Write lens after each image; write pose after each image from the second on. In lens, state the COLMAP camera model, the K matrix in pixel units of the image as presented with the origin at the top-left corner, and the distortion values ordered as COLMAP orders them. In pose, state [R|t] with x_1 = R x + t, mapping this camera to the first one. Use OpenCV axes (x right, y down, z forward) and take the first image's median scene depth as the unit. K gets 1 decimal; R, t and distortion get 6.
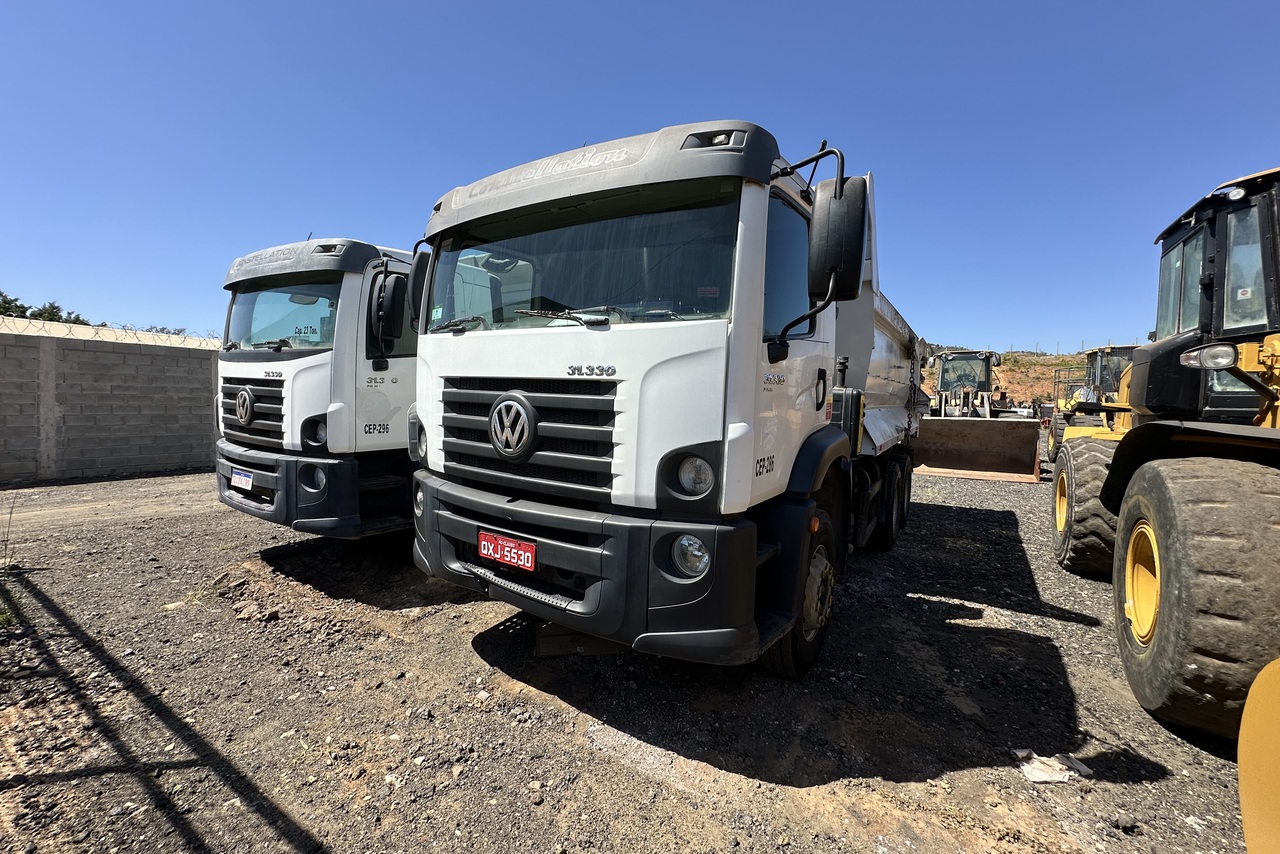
lens RADIAL K [[518.3, 0, 636.4], [0, 518.3, 423.7], [0, 0, 1]] dist [-0.001835, -0.000937]
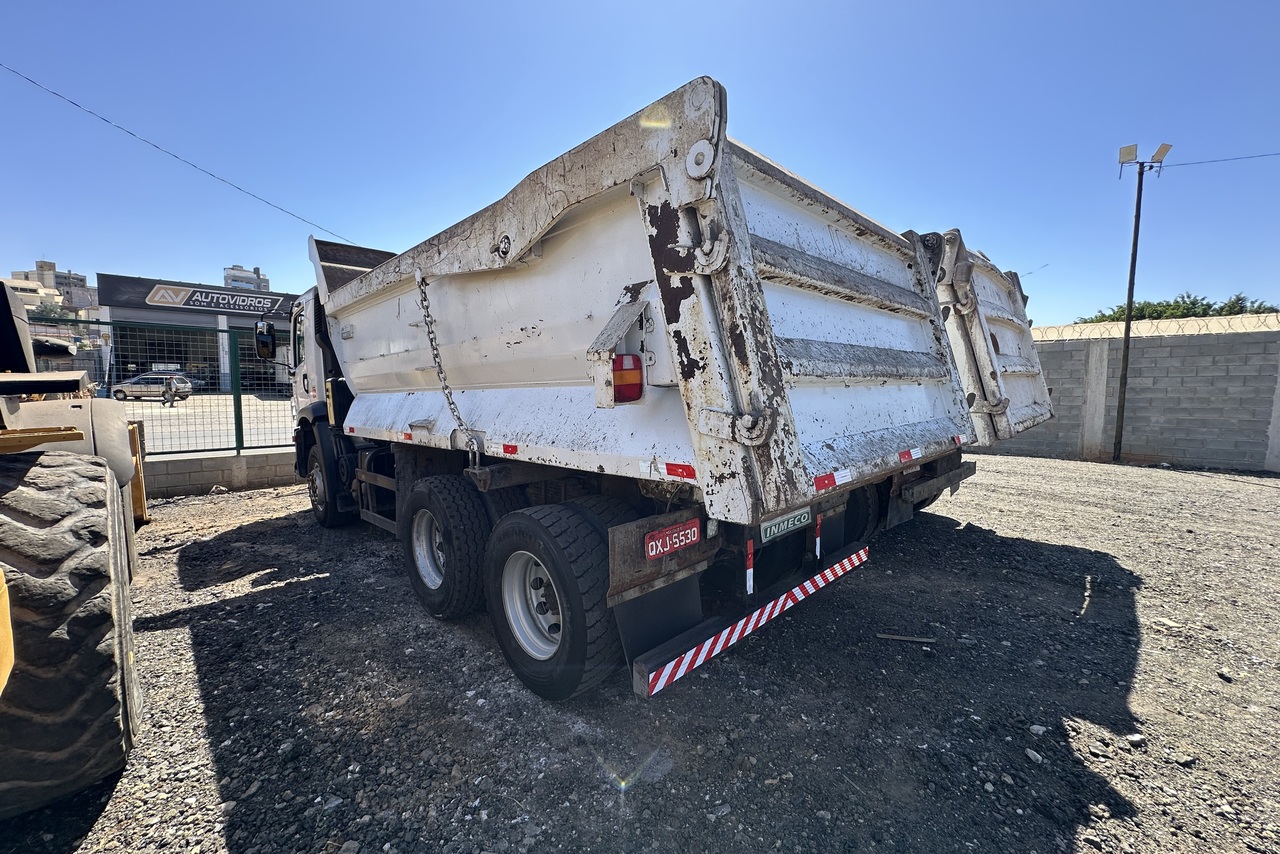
lens RADIAL K [[518.3, 0, 635.5], [0, 518.3, 428.9], [0, 0, 1]] dist [-0.001835, -0.000937]
pose [[-0.231802, 0.047171, -0.971619, 1.225909], [-0.030012, 0.998001, 0.055612, -0.026700], [0.972300, 0.042051, -0.229923, 1.630368]]
